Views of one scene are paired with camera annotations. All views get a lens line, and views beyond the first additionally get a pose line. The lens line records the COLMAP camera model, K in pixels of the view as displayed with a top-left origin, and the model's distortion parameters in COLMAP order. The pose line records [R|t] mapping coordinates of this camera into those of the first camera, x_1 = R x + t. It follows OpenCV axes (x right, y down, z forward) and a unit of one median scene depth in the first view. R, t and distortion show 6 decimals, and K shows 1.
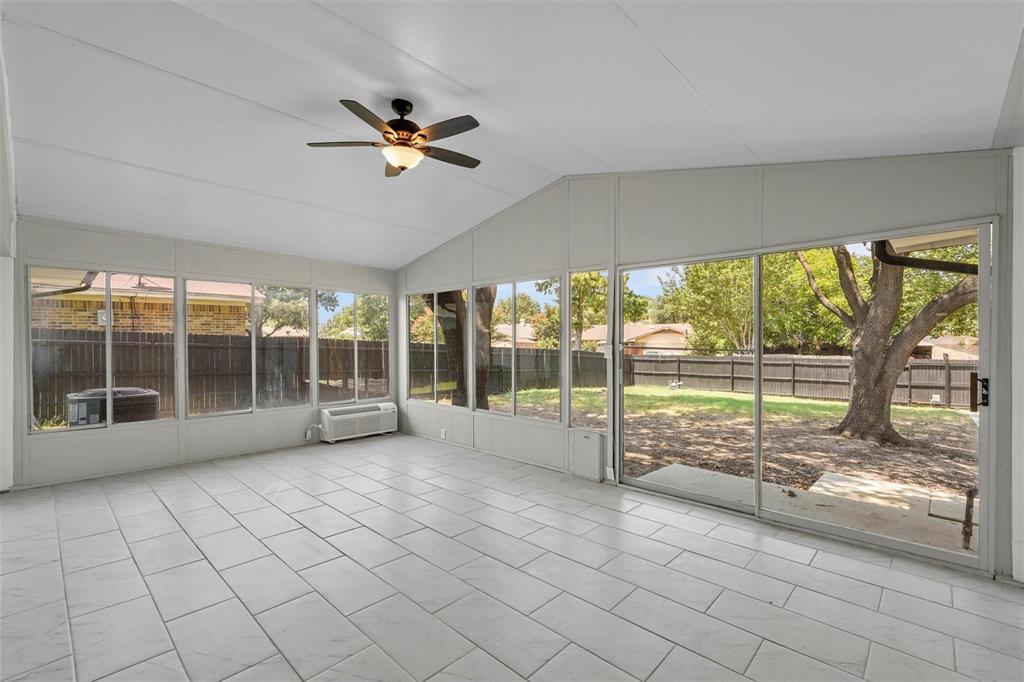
lens RADIAL K [[455.9, 0, 512.0], [0, 455.9, 341.0], [0, 0, 1]] dist [-0.000441, 0.000665]
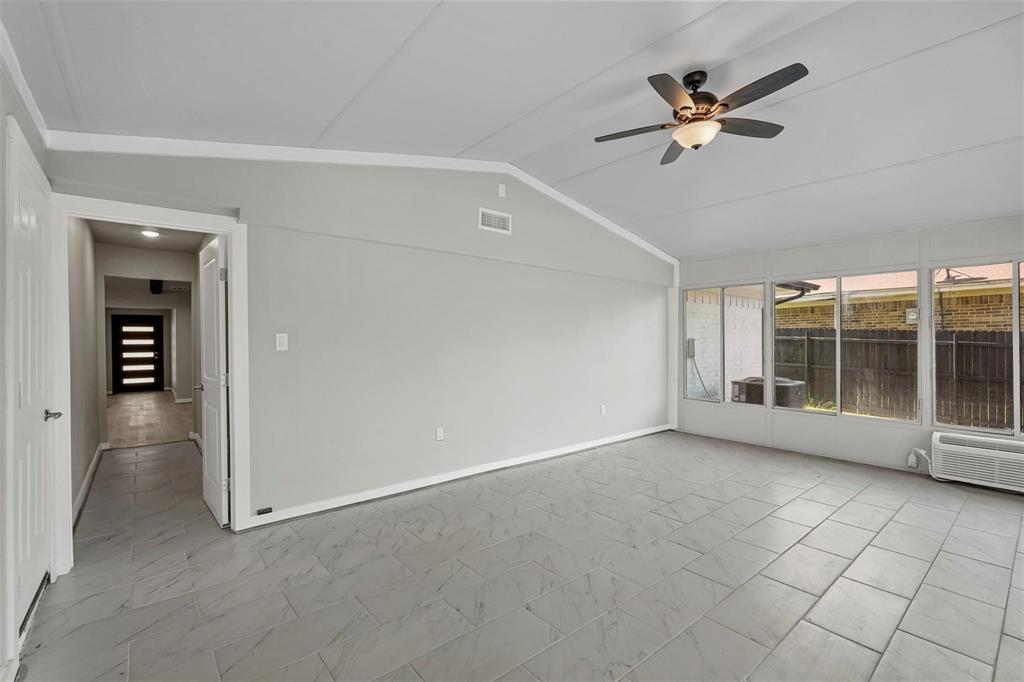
lens RADIAL K [[455.9, 0, 512.0], [0, 455.9, 341.0], [0, 0, 1]] dist [-0.000441, 0.000665]
pose [[-0.133320, 0.002219, -0.991071, 0.373874], [0.000990, 0.999997, 0.002105, 0.002167], [0.991073, -0.000700, -0.133322, 0.398648]]
